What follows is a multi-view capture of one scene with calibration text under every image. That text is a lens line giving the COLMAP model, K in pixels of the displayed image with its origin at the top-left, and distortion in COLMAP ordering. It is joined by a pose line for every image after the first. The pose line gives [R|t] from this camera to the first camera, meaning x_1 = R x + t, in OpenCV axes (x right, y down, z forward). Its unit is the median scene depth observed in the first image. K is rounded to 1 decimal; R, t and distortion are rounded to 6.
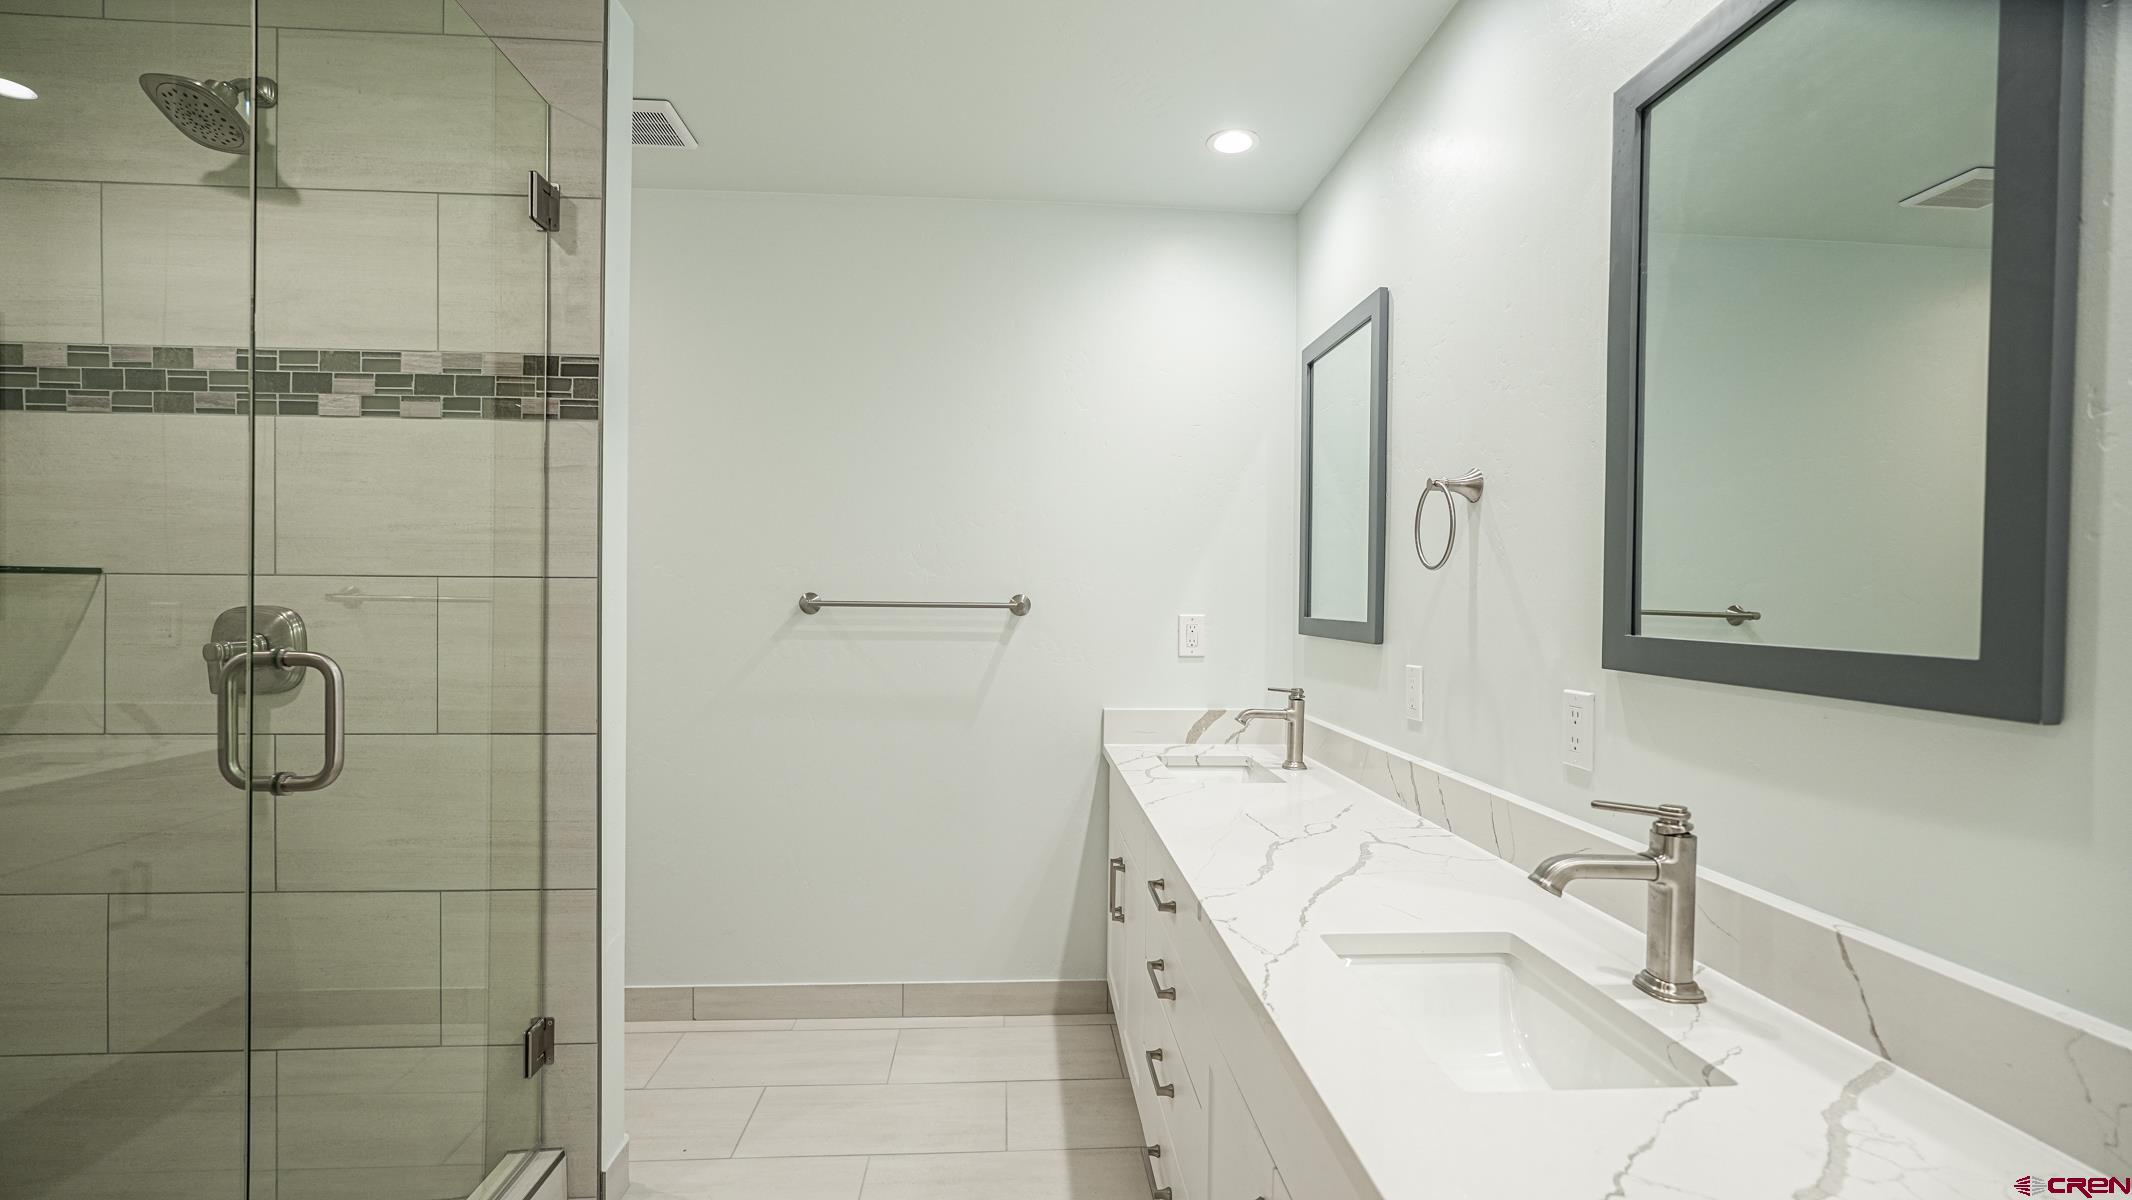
lens RADIAL K [[940.4, 0, 1066.7], [0, 940.4, 603.8], [0, 0, 1]] dist [0.000853, 0.000079]
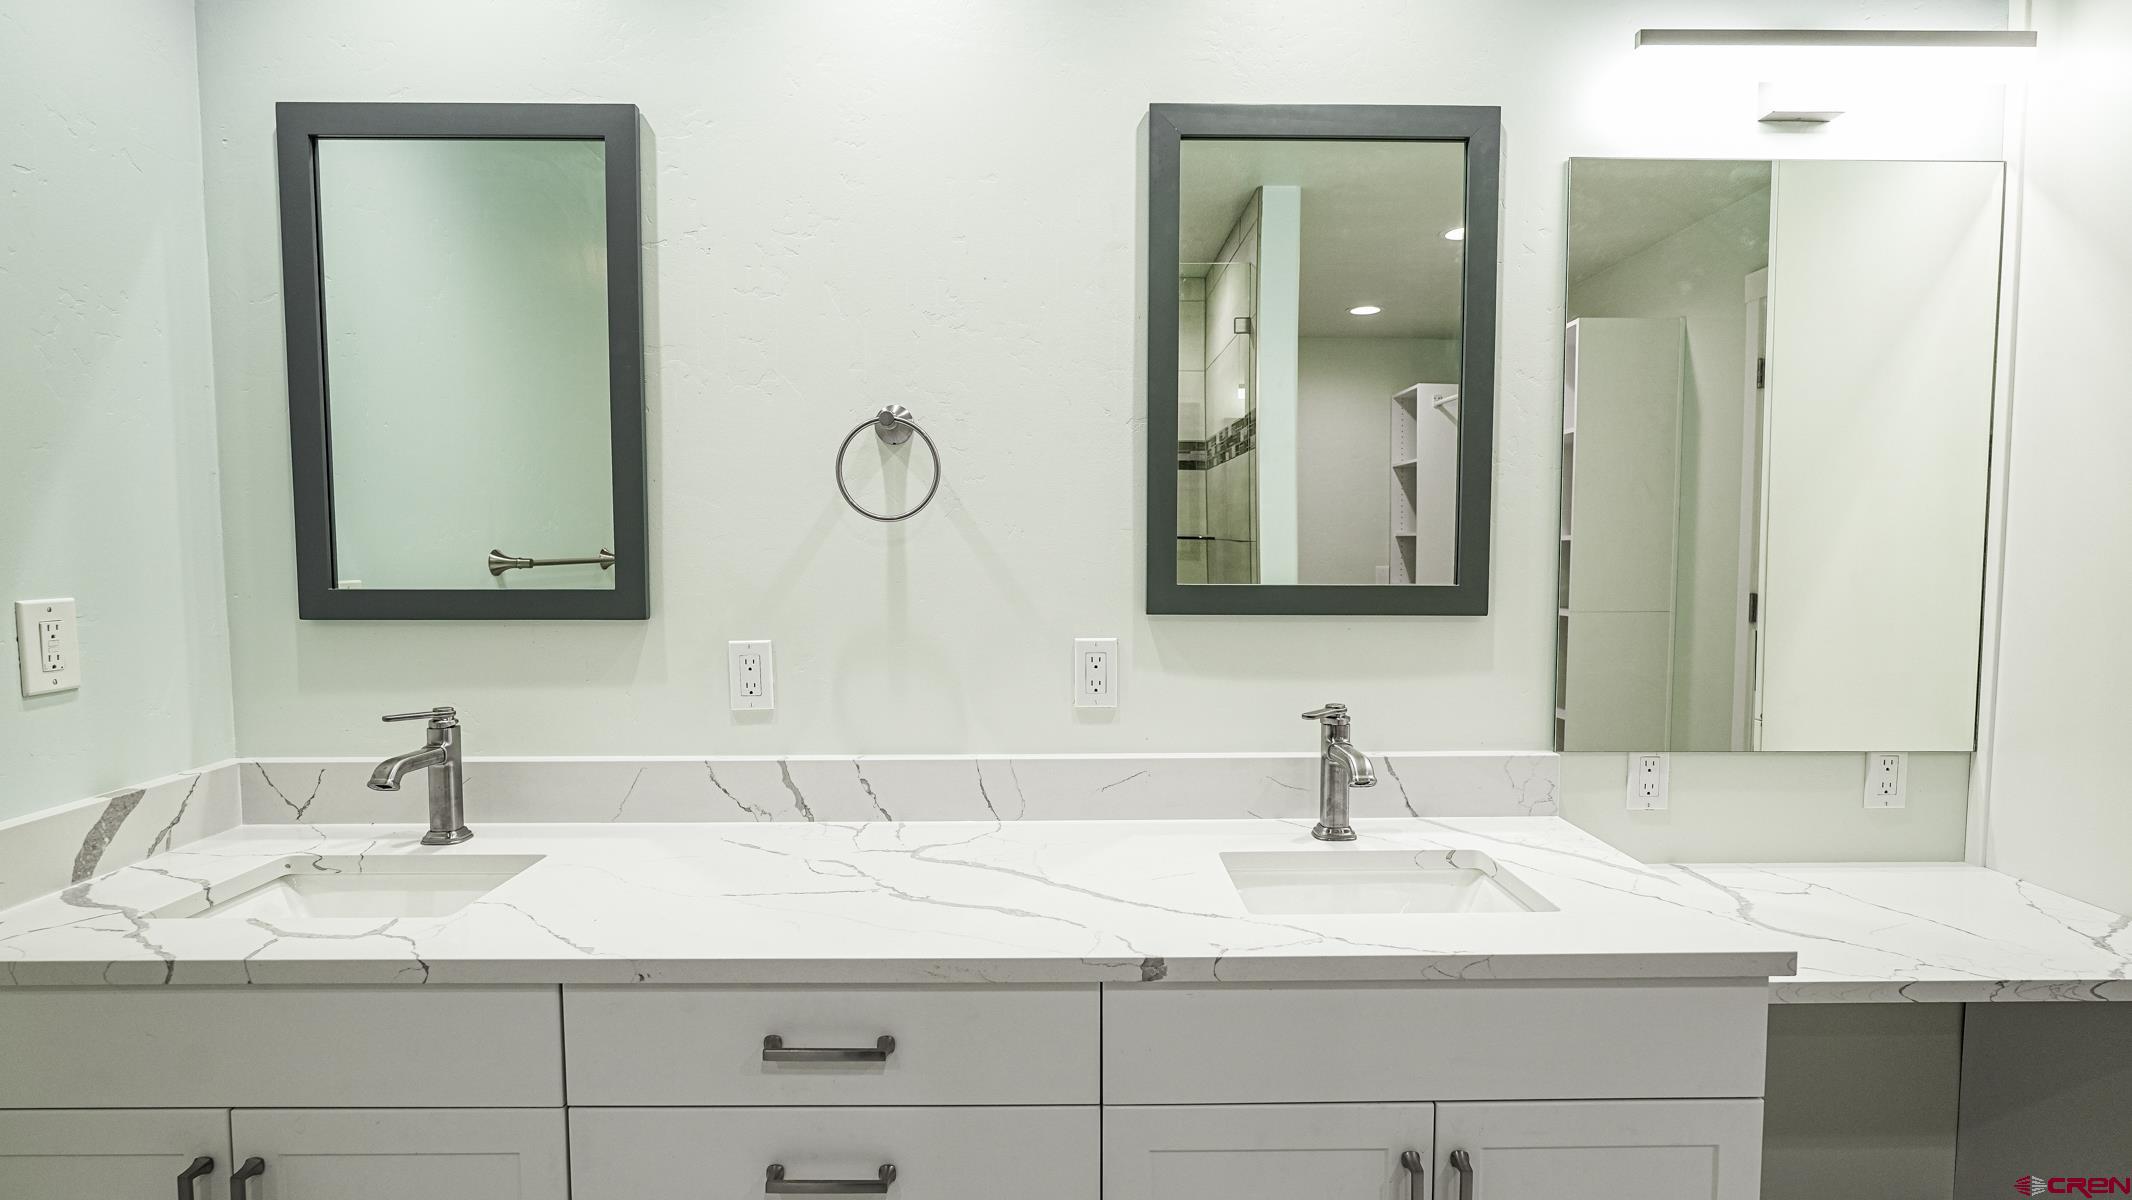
lens RADIAL K [[1062.7, 0, 1067.7], [0, 1062.7, 603.8], [0, 0, 1]] dist [-0.005640, -0.000772]
pose [[0.040141, -0.077523, 0.996182, -0.404417], [0.006408, 0.996985, 0.077328, -0.025470], [-0.999173, 0.003279, 0.040516, 0.578825]]
